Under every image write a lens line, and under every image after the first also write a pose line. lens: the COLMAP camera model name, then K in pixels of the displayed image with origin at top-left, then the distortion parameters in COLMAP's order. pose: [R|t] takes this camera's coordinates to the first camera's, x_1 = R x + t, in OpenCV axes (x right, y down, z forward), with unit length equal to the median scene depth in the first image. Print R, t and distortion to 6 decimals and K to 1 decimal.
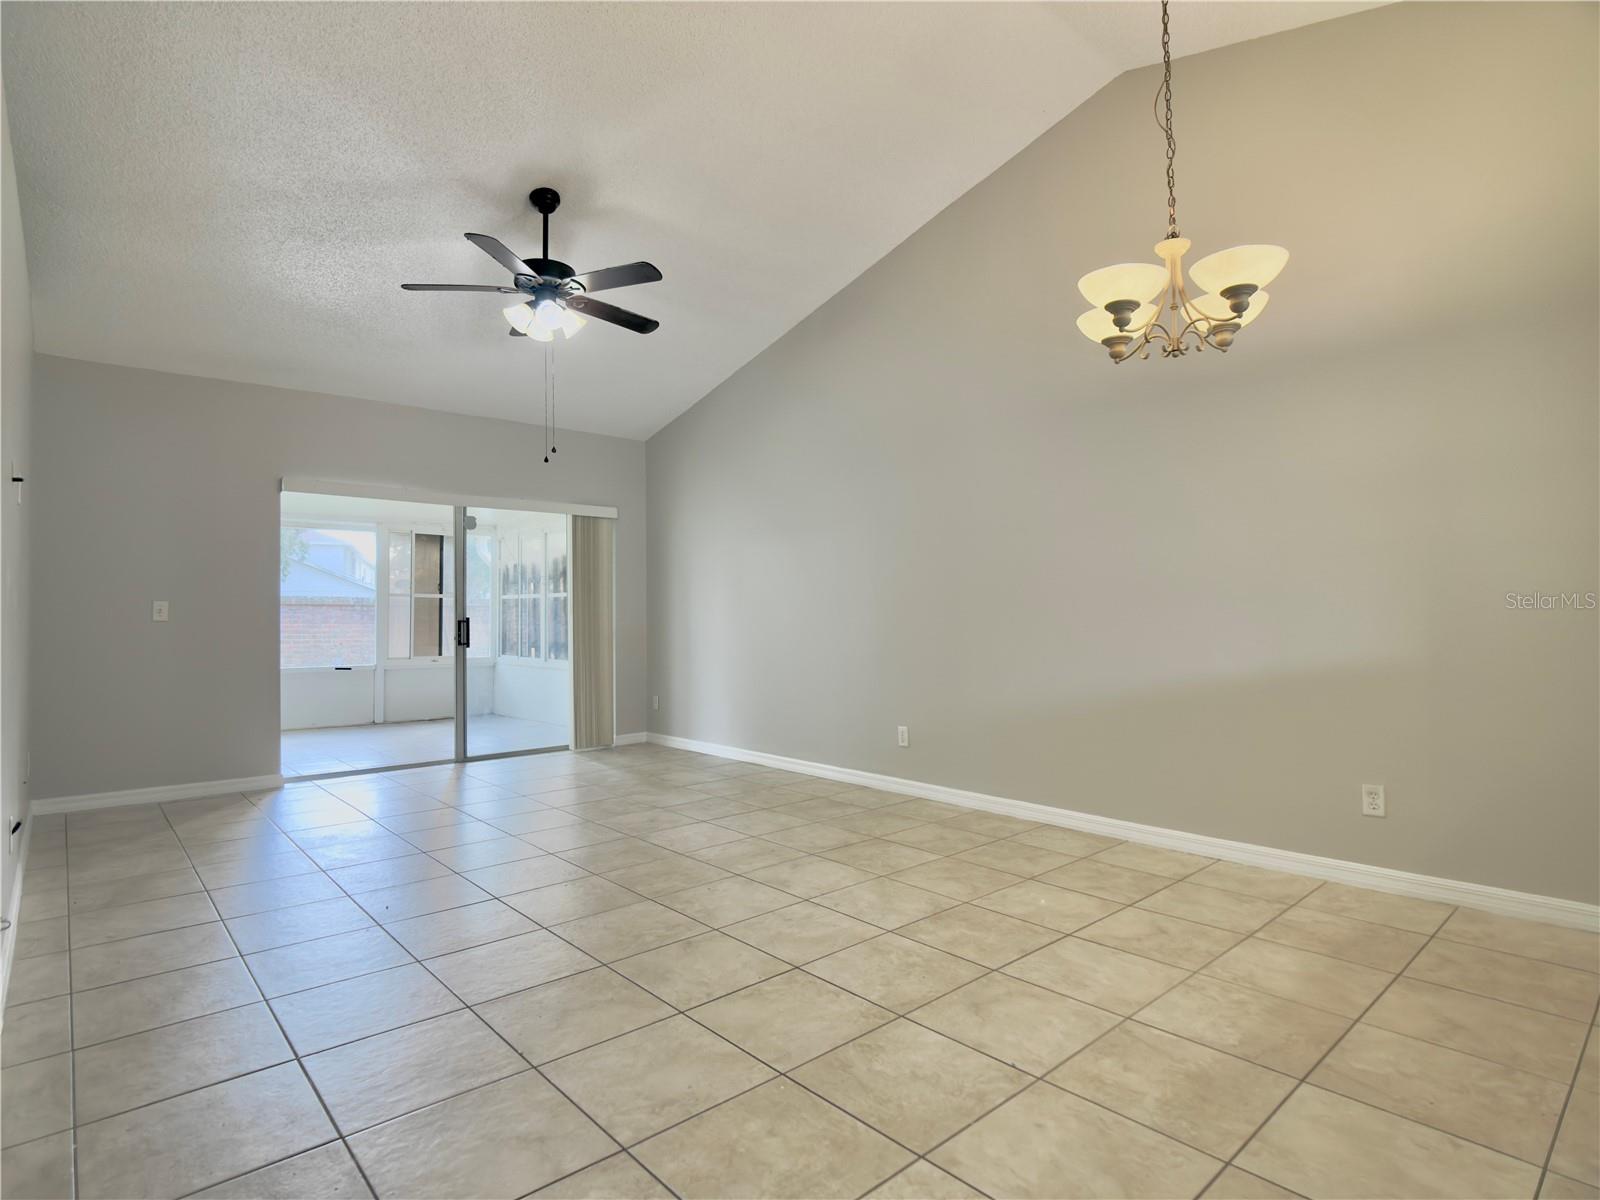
lens RADIAL K [[841.3, 0, 791.7], [0, 841.3, 604.9], [0, 0, 1]] dist [-0.018828, 0.000030]
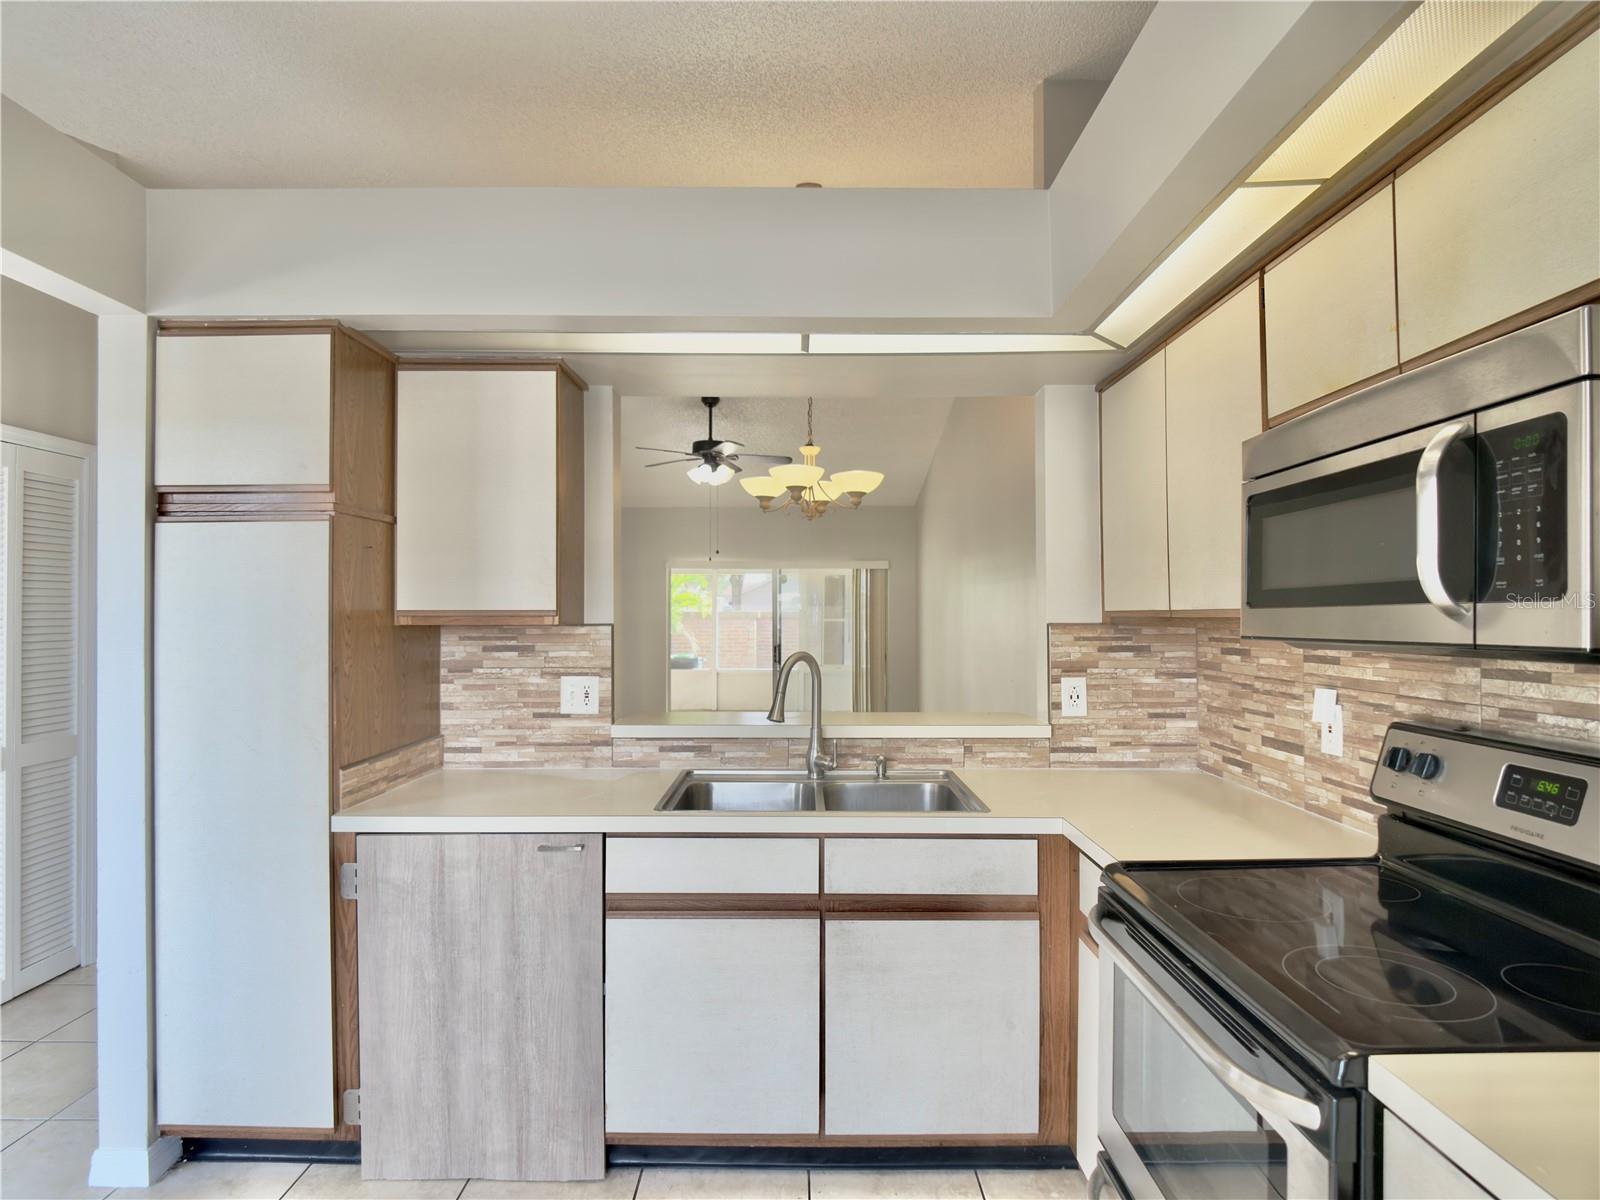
lens RADIAL K [[841.3, 0, 791.7], [0, 841.3, 604.9], [0, 0, 1]] dist [-0.018828, 0.000030]
pose [[0.749196, -0.000105, -0.662348, 0.904917], [0.005121, 0.999971, 0.005634, -0.094191], [0.662328, -0.007613, 0.749175, -0.118932]]
